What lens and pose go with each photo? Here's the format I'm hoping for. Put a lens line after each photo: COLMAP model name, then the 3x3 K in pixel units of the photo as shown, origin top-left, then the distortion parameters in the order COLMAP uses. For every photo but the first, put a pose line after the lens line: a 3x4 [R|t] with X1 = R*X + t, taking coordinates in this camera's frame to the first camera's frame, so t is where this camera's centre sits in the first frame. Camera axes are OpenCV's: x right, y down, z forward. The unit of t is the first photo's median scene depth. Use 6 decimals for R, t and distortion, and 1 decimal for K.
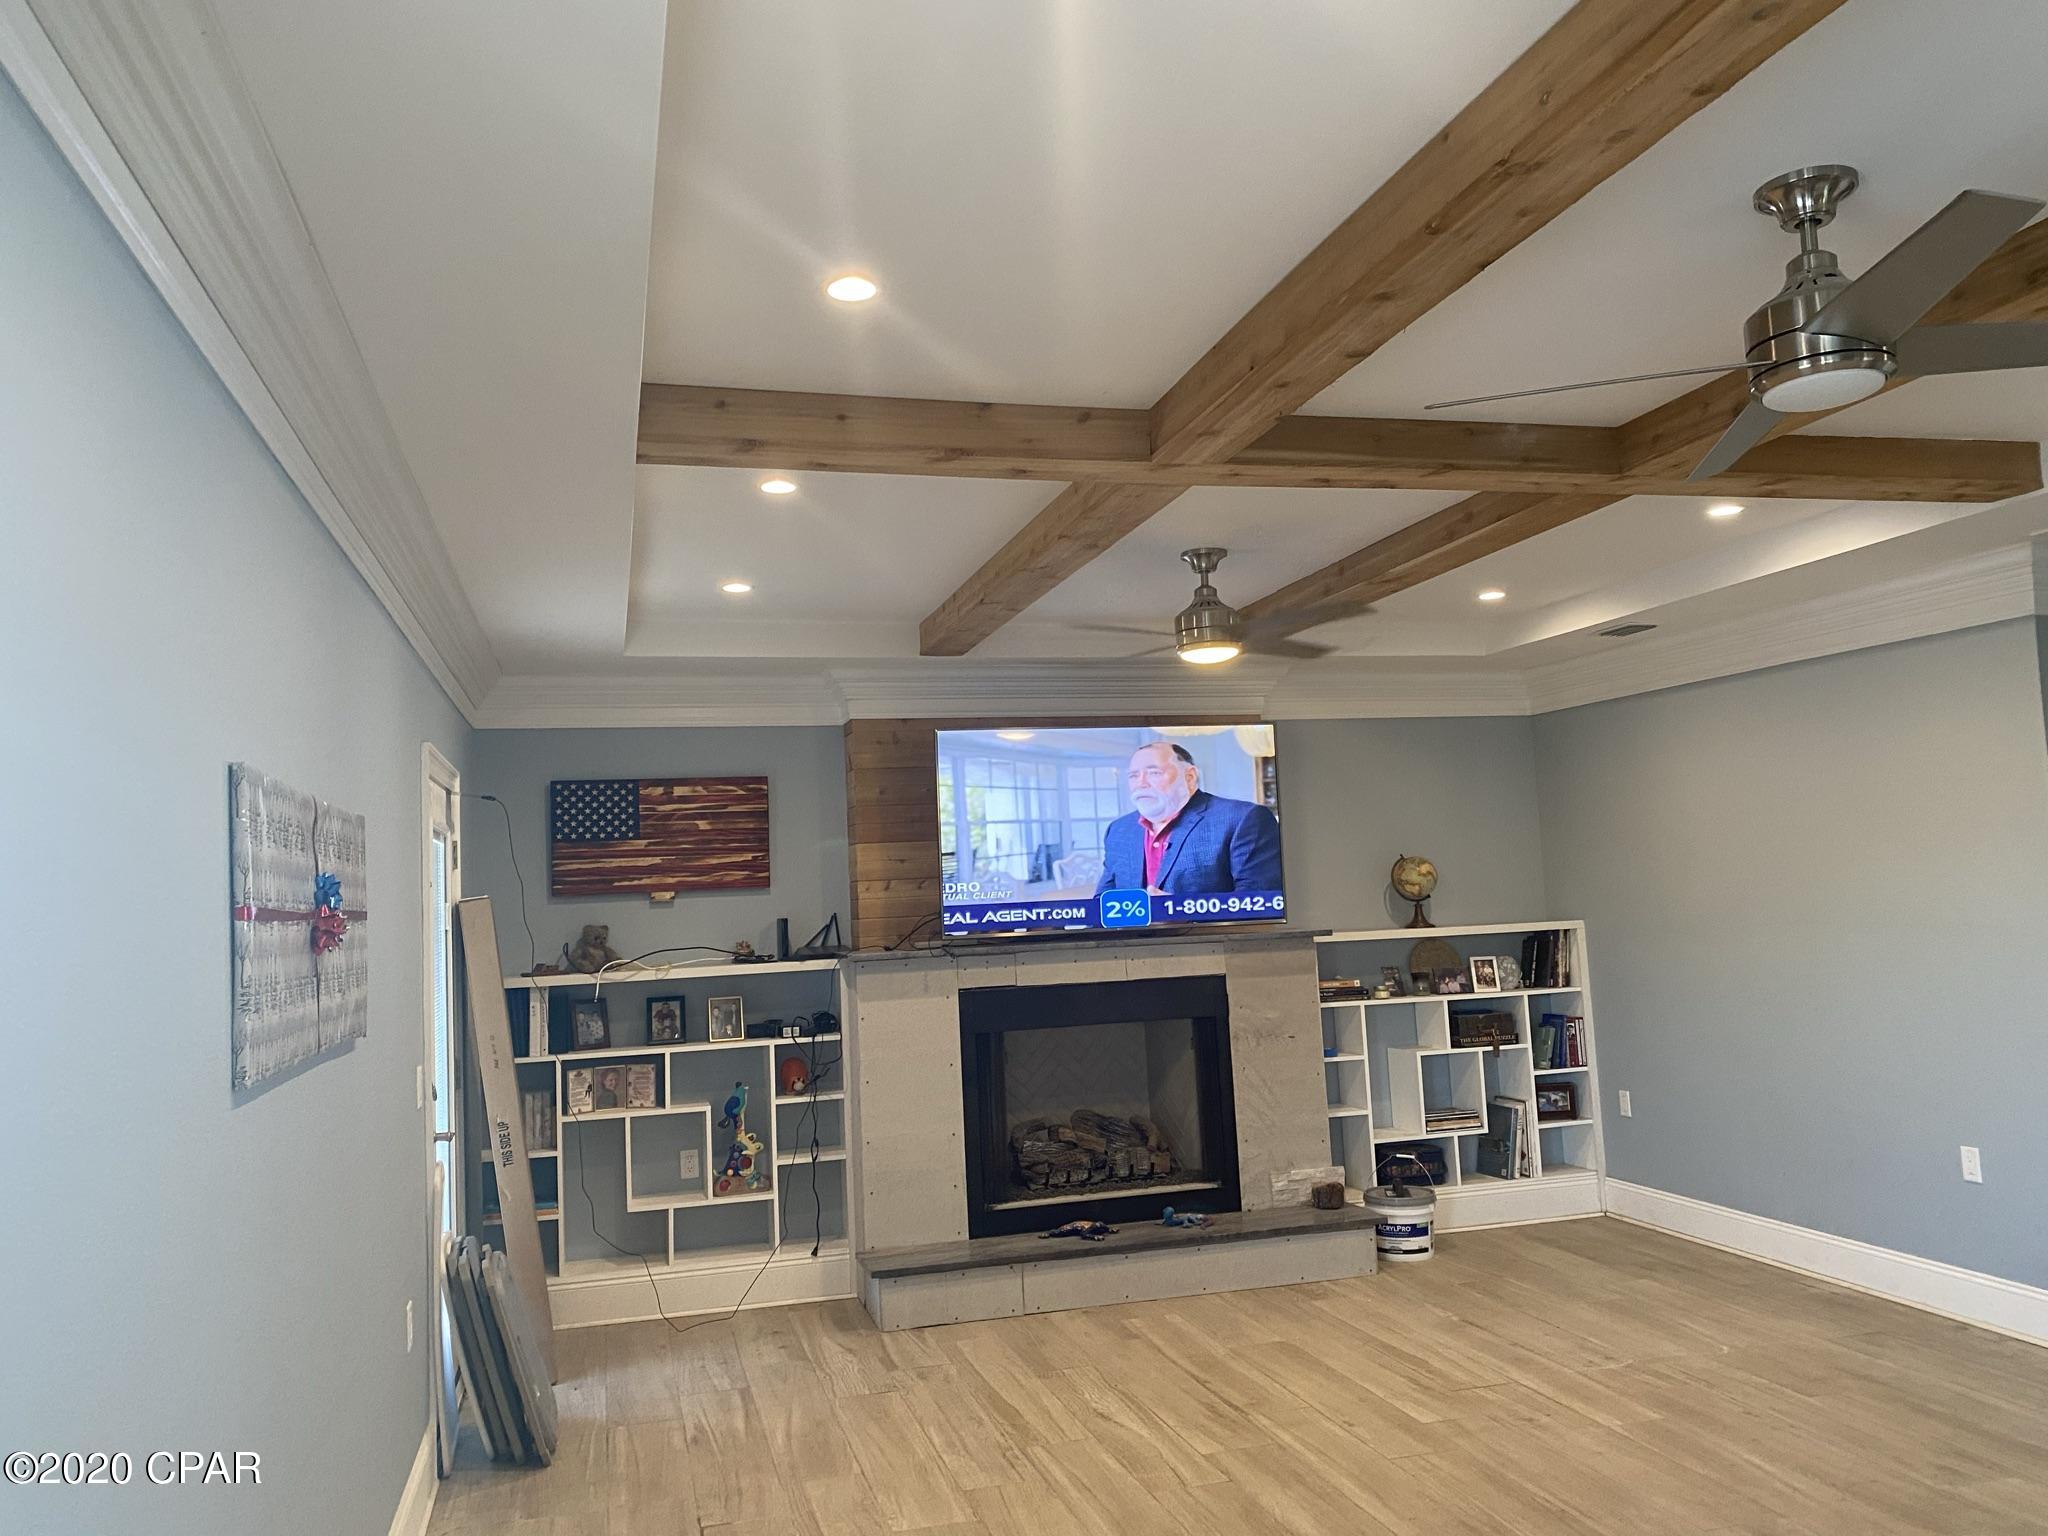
lens RADIAL K [[1580.5, 0, 1055.8], [0, 1580.5, 748.8], [0, 0, 1]] dist [0.036378, 0.000130]
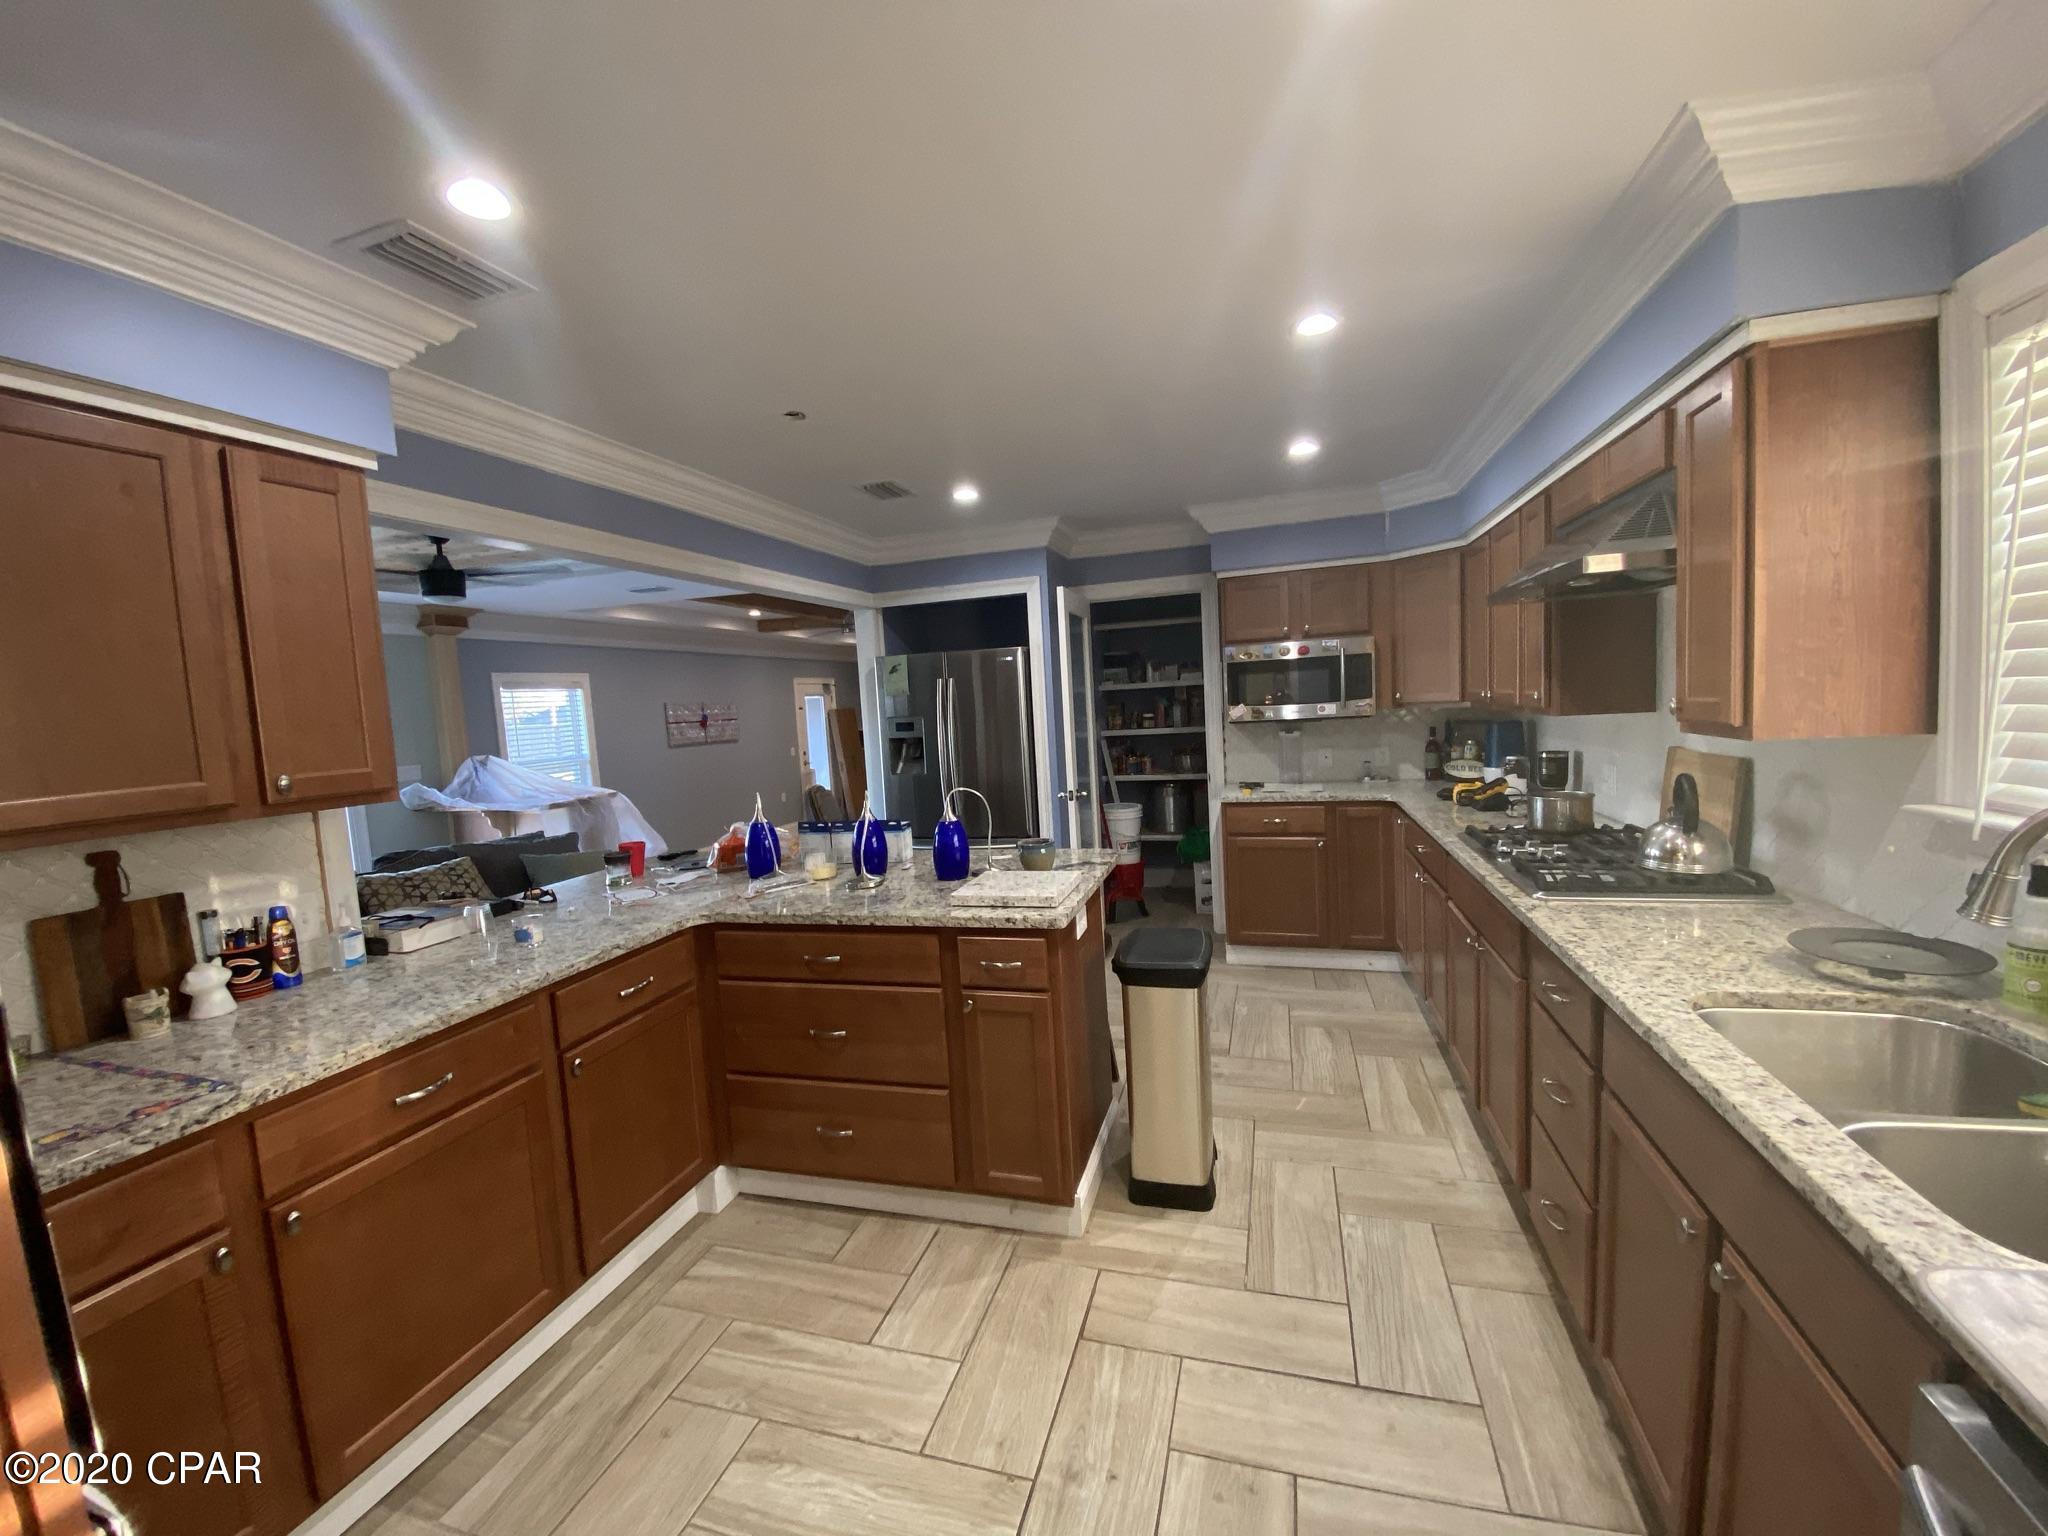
lens RADIAL K [[825.3, 0, 1023.8], [0, 825.3, 773.5], [0, 0, 1]] dist [0.024211, -0.022005]
pose [[0.838751, 0.048226, -0.542376, 1.035665], [0.066379, 0.979586, 0.189752, -0.100411], [0.540455, -0.195157, 0.818427, -0.452919]]
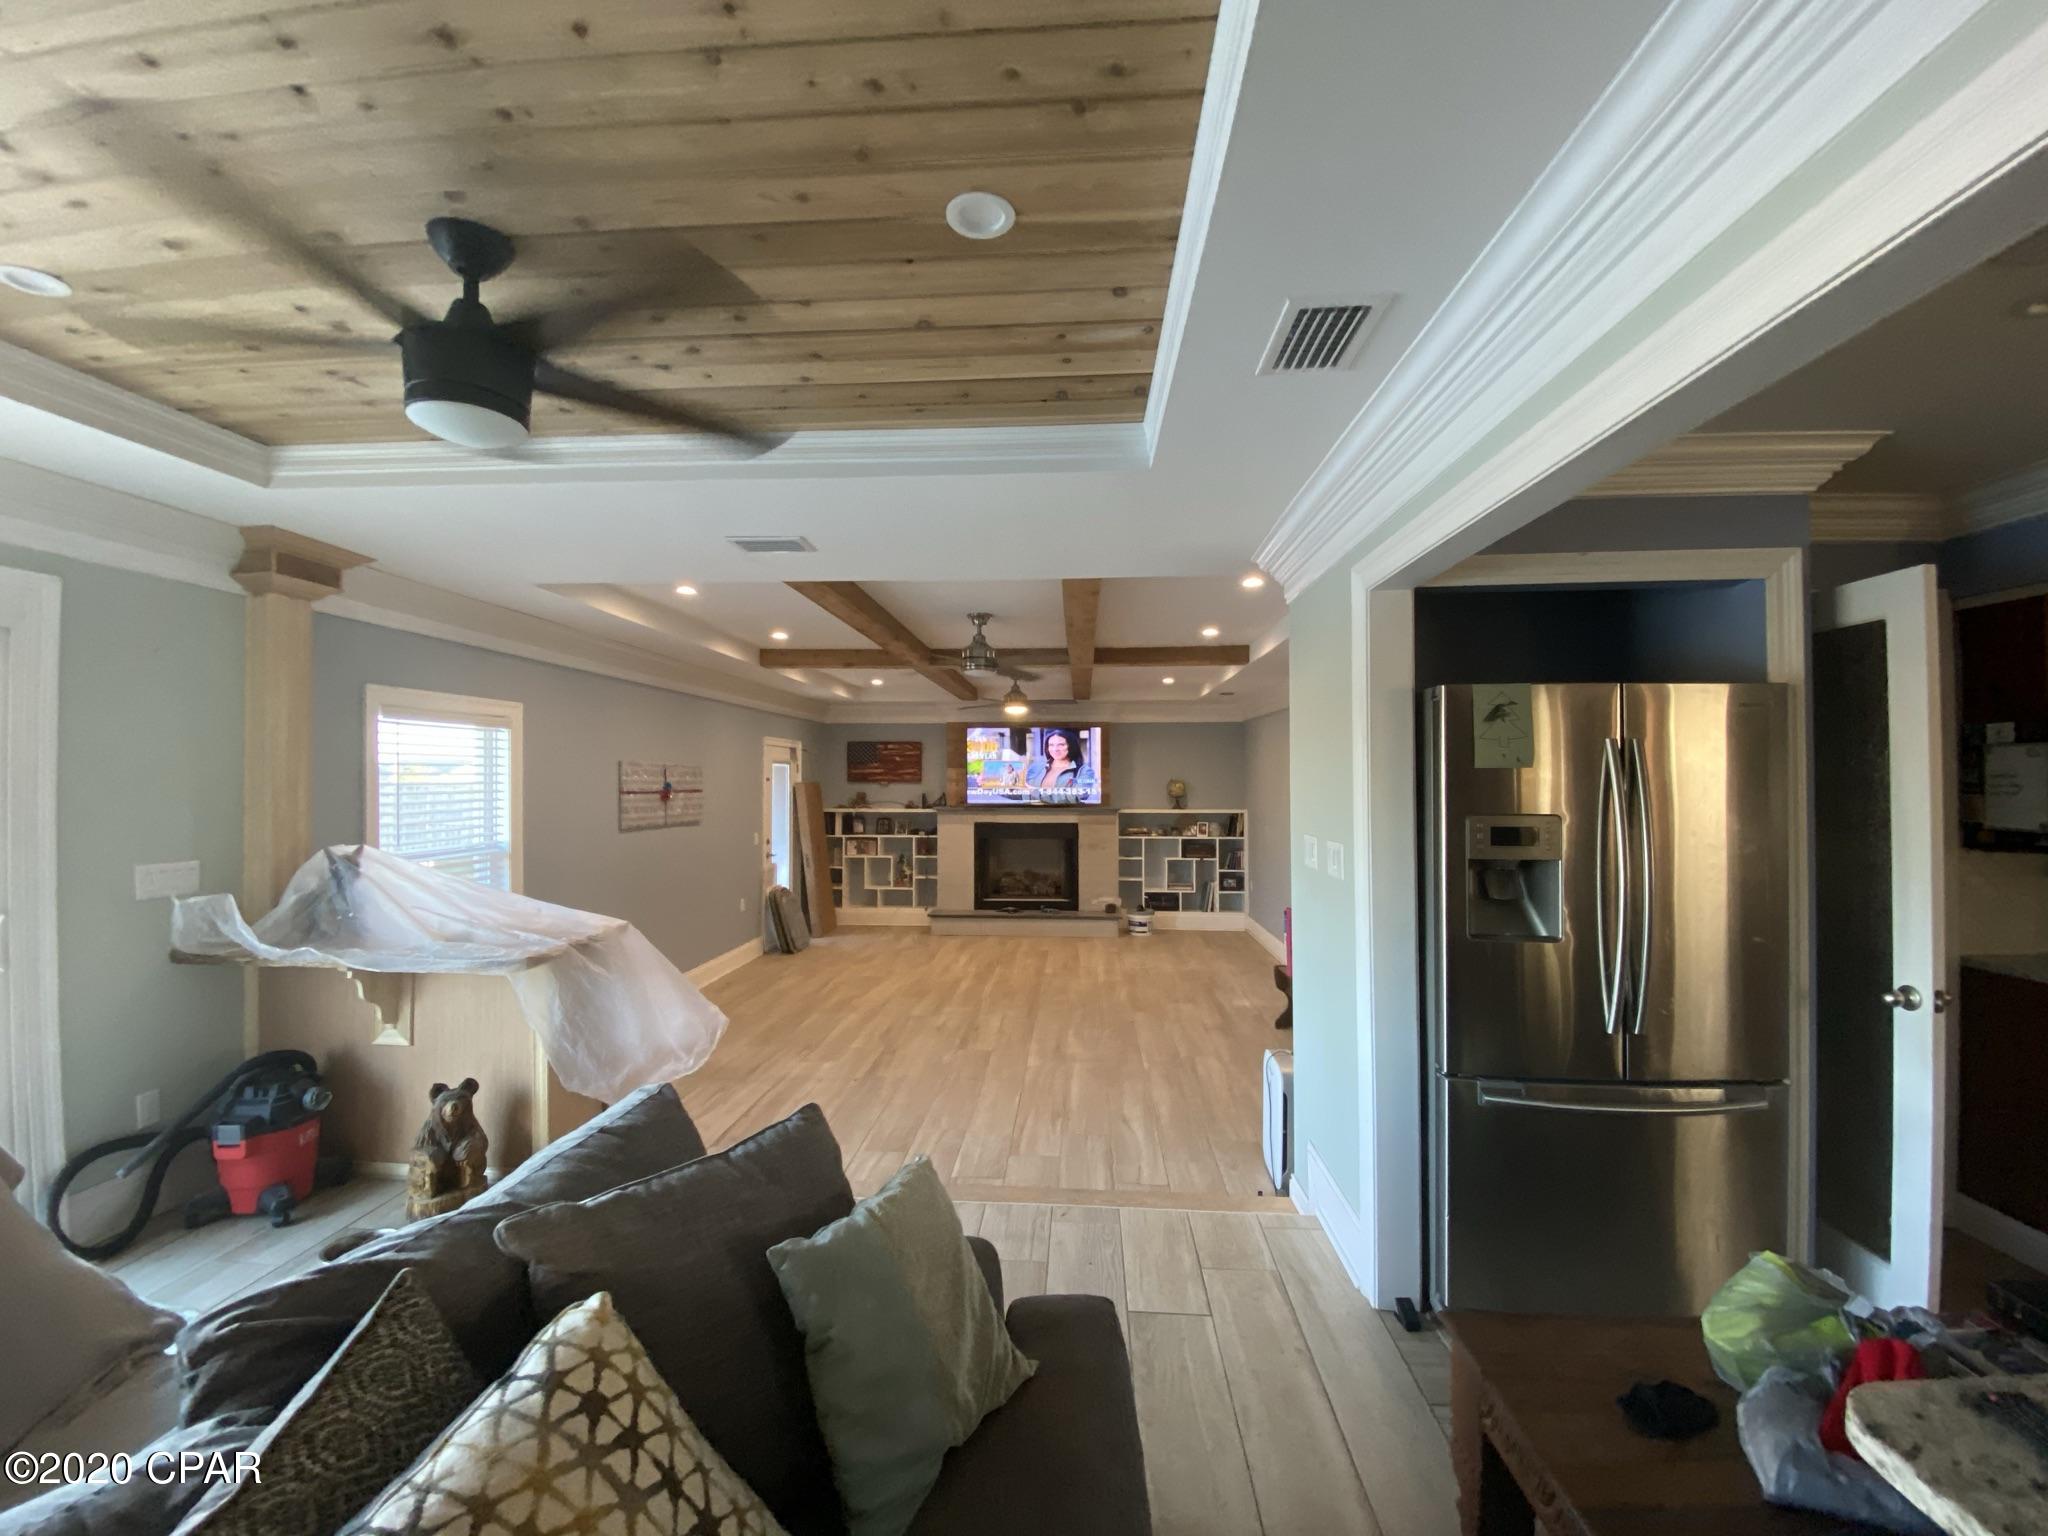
lens RADIAL K [[822.1, 0, 1045.0], [0, 822.1, 766.4], [0, 0, 1]] dist [-0.000134, -0.000144]
pose [[0.948176, 0.039743, -0.315251, 0.497218], [-0.013229, 0.996224, 0.085802, -0.069017], [0.317471, -0.077185, 0.945121, -0.307980]]
